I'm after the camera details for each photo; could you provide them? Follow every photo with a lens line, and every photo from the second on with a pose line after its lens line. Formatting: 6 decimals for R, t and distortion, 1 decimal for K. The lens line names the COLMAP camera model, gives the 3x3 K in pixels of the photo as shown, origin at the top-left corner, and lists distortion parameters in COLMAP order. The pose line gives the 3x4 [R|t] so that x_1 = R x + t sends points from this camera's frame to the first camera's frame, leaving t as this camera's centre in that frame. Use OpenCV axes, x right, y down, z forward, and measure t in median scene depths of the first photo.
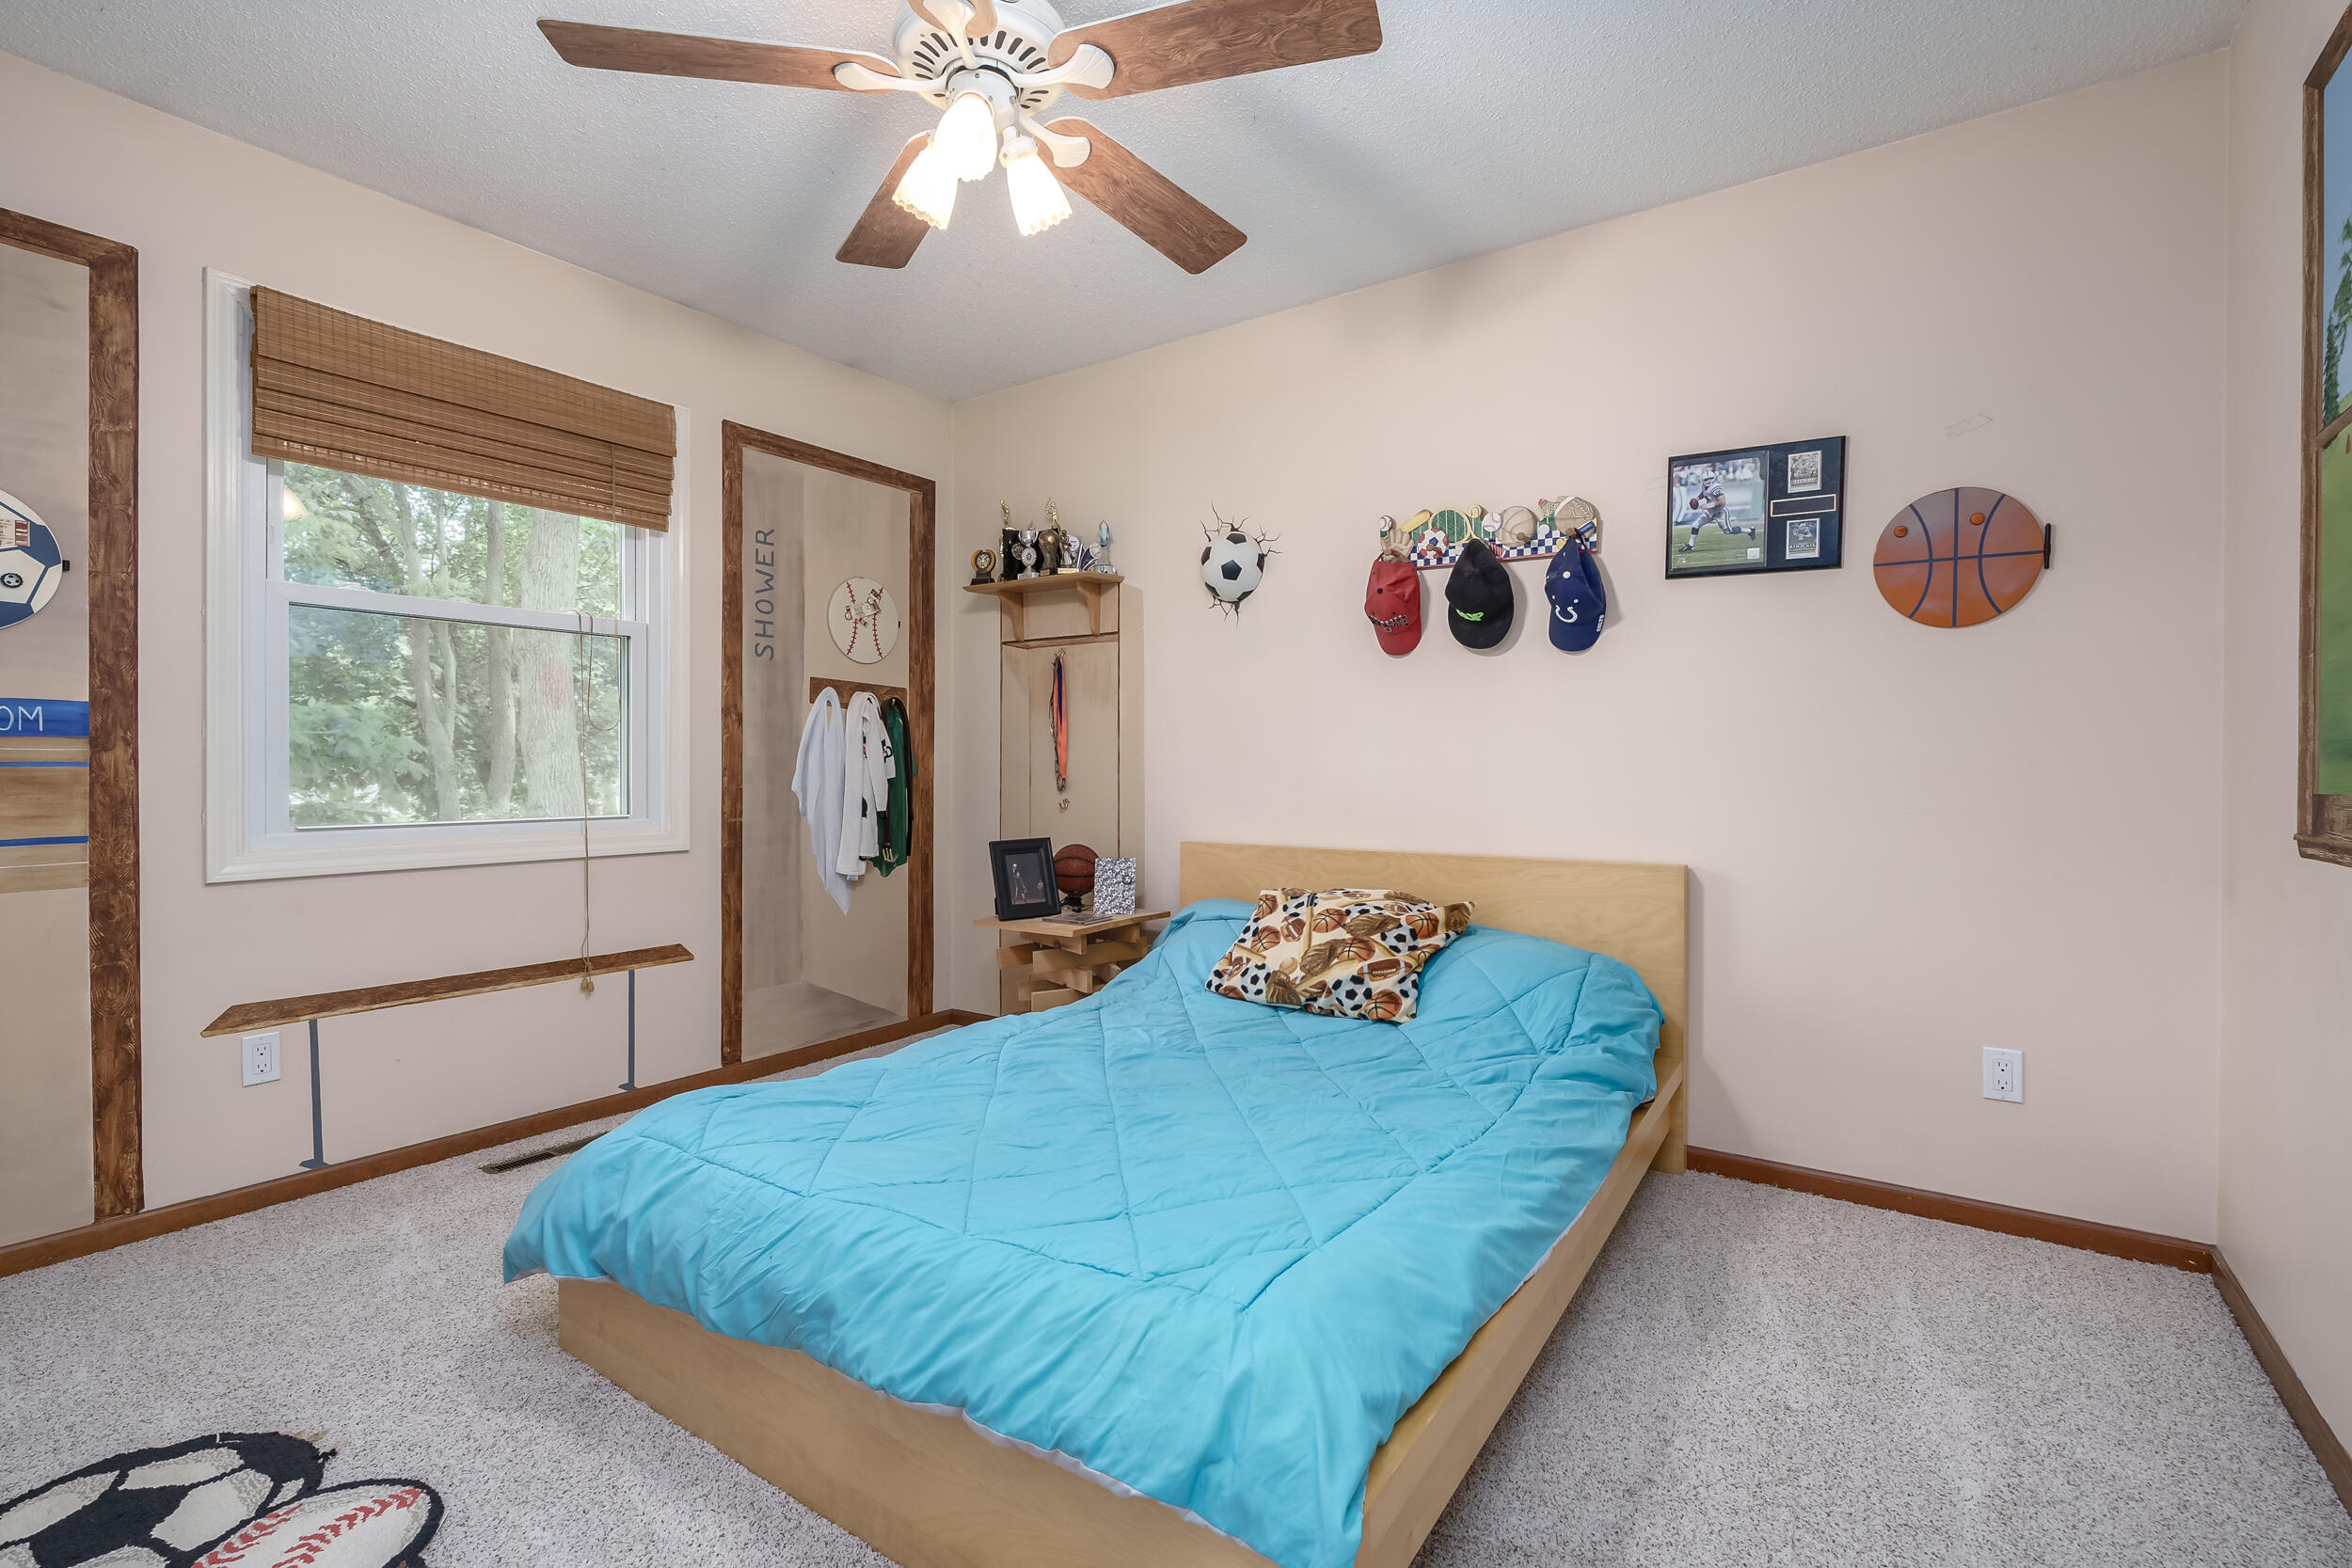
lens RADIAL K [[1057.6, 0, 1184.8], [0, 1057.6, 776.2], [0, 0, 1]] dist [0.000756, 0.000347]
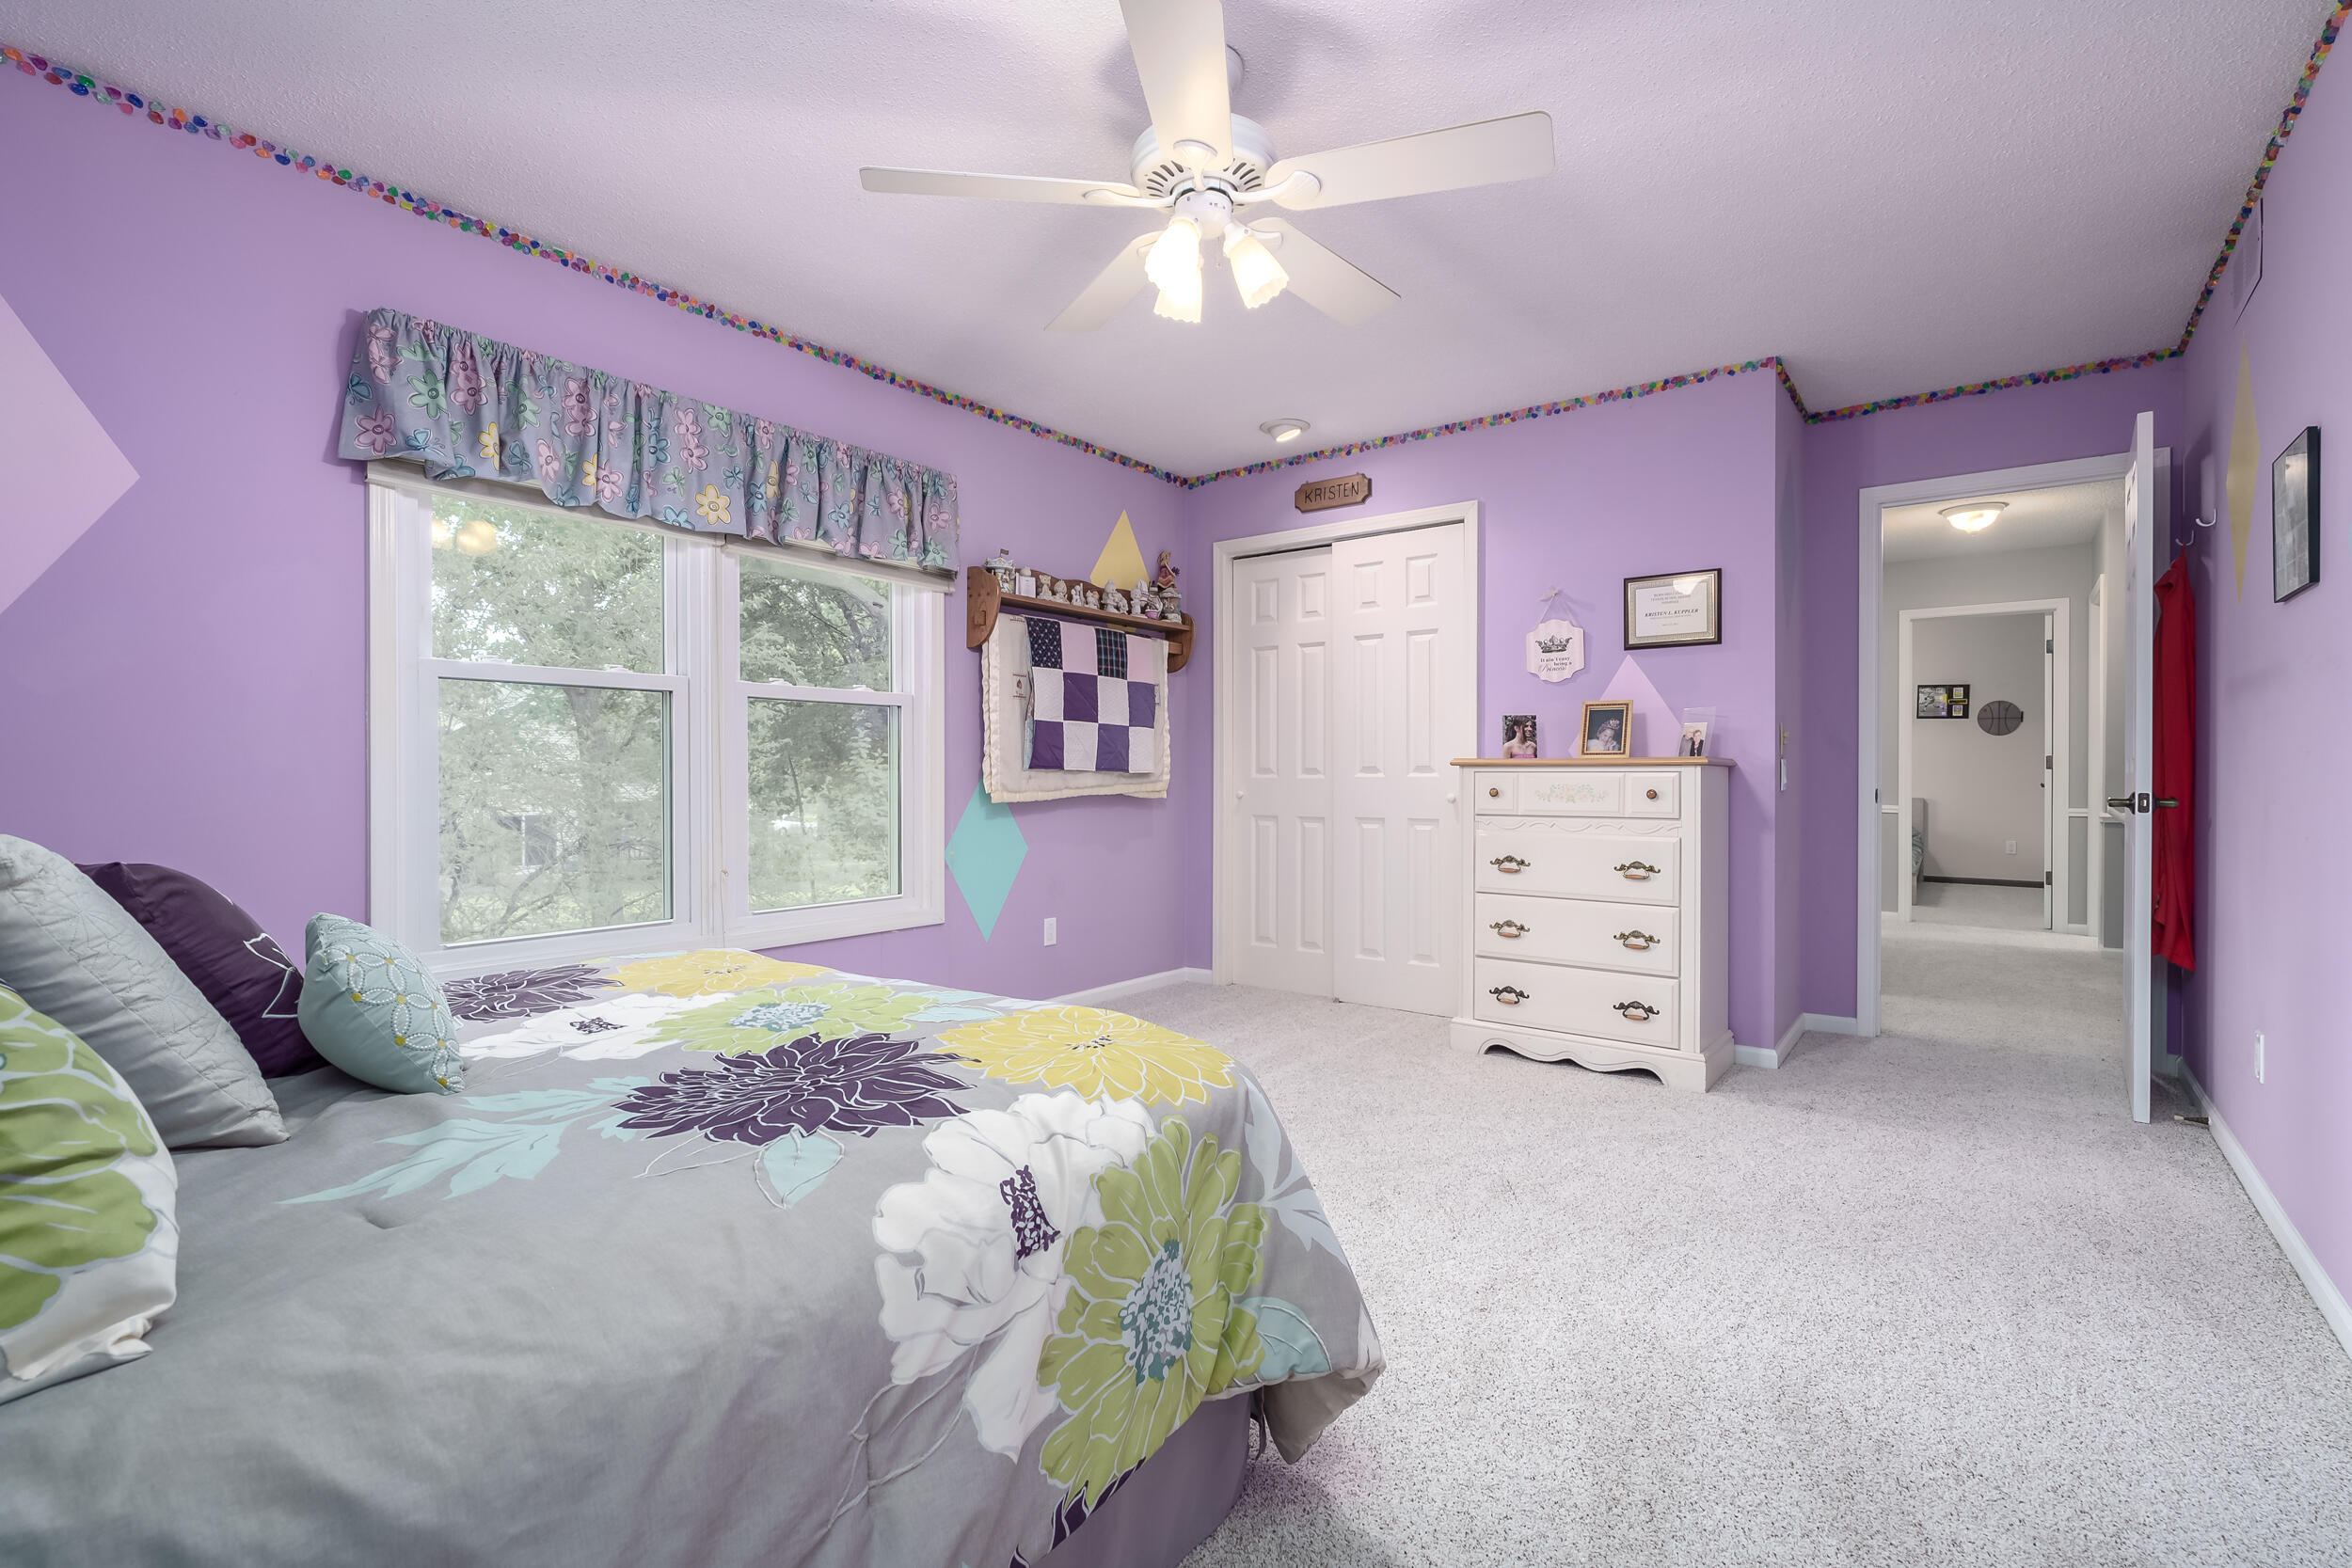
lens RADIAL K [[1057.6, 0, 1184.8], [0, 1057.6, 776.2], [0, 0, 1]] dist [0.000756, 0.000347]
pose [[0.996979, 0.001130, -0.077661, -1.872645], [-0.001442, 0.999991, -0.003960, 0.030178], [0.077656, 0.004060, 0.996972, -2.979349]]
